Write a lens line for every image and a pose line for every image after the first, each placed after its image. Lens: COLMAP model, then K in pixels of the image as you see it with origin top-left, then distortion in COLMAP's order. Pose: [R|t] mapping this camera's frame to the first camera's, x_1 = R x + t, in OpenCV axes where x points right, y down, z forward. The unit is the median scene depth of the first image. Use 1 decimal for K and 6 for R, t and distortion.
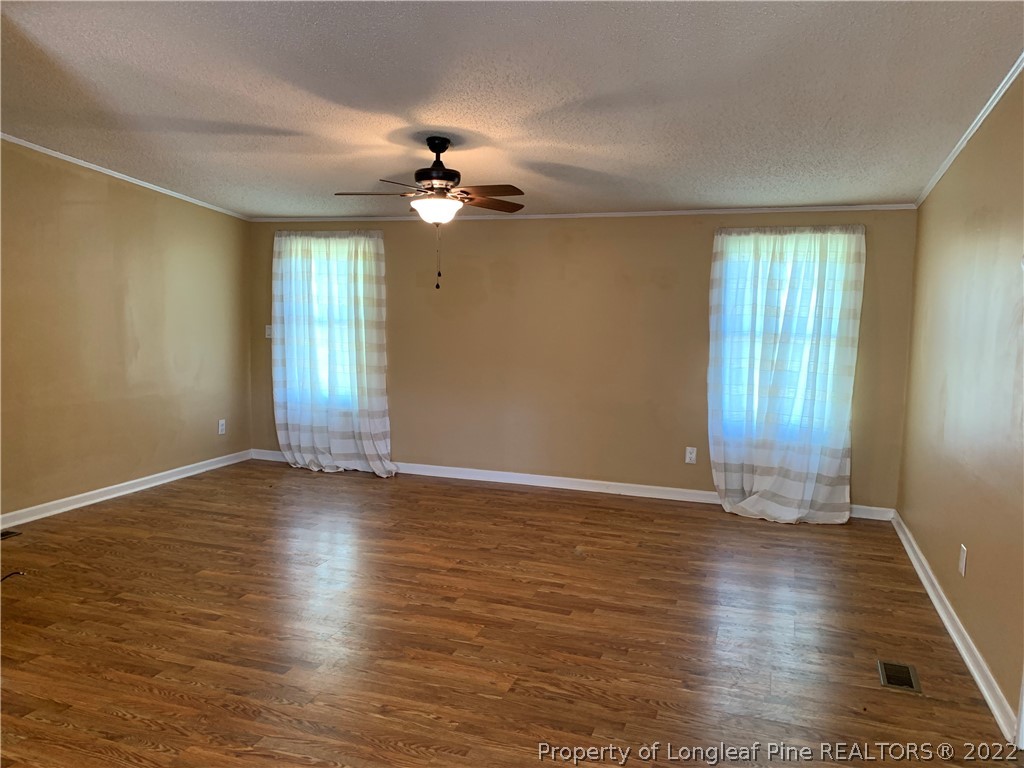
lens RADIAL K [[788.5, 0, 498.3], [0, 788.5, 387.1], [0, 0, 1]] dist [0.012357, -0.009339]
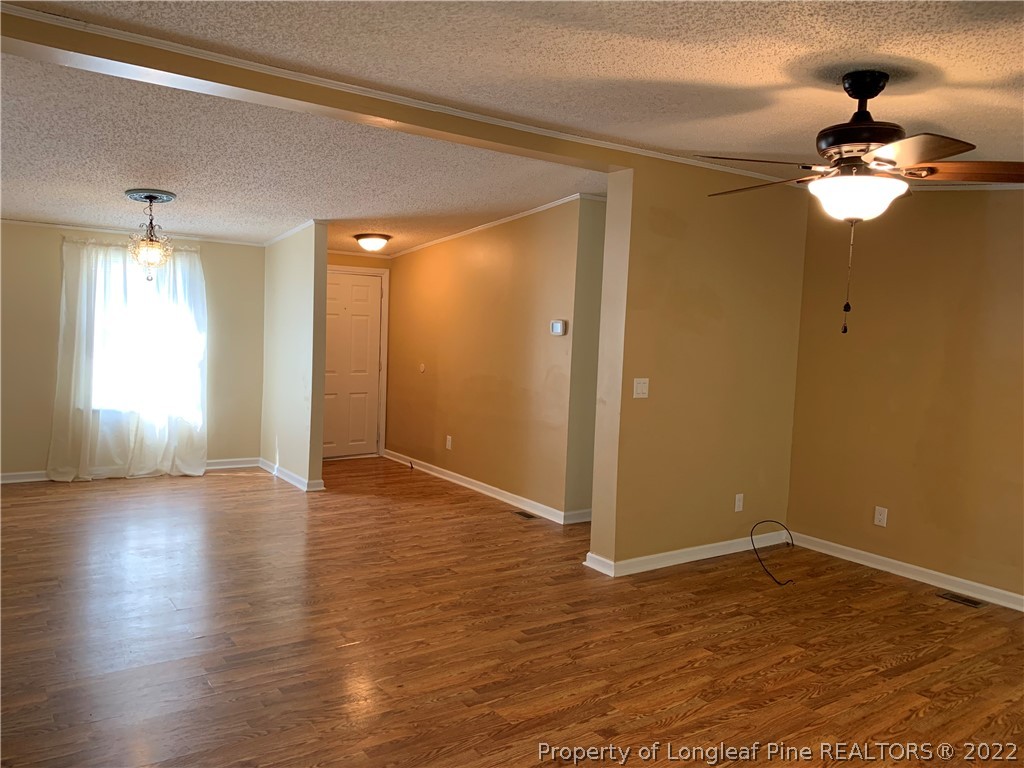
lens RADIAL K [[788.5, 0, 498.3], [0, 788.5, 387.1], [0, 0, 1]] dist [0.012357, -0.009339]
pose [[-0.583094, 0.022316, -0.812098, 0.441472], [-0.140678, 0.981748, 0.127986, -0.102411], [0.800132, 0.188872, -0.569312, 0.929291]]
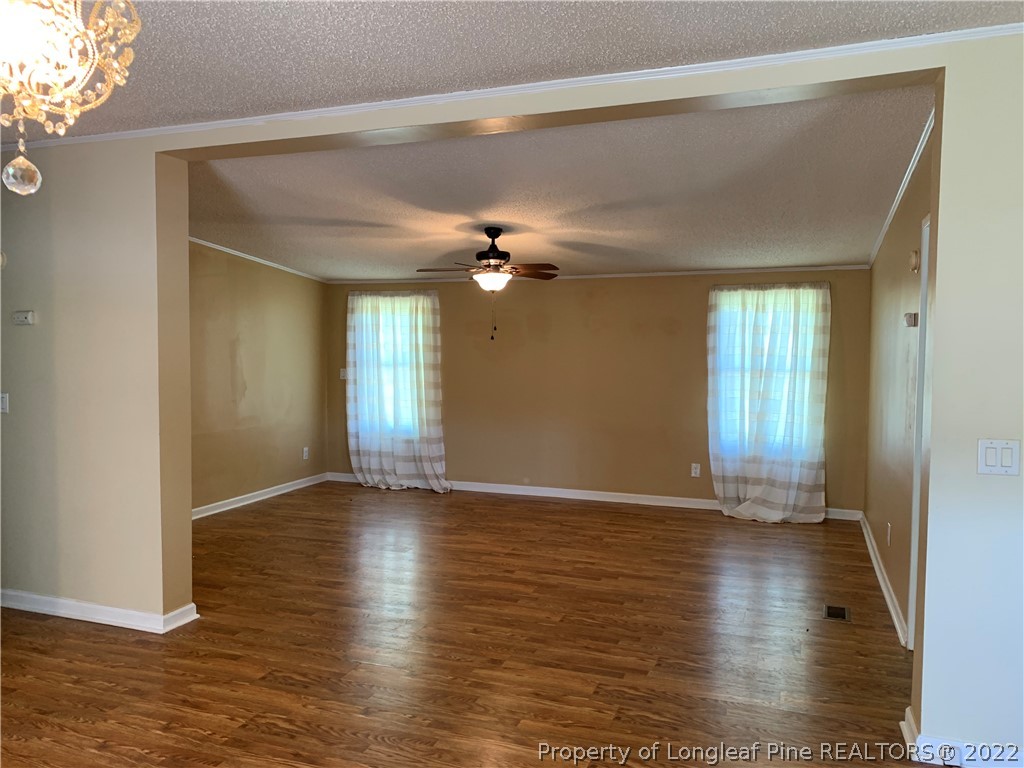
lens RADIAL K [[794.7, 0, 497.5], [0, 794.7, 384.1], [0, 0, 1]] dist [0.029934, -0.002889]
pose [[0.999599, -0.014421, -0.024365, -0.032280], [0.013146, 0.998576, -0.051705, 0.014500], [0.025076, 0.051364, 0.998365, -0.264536]]
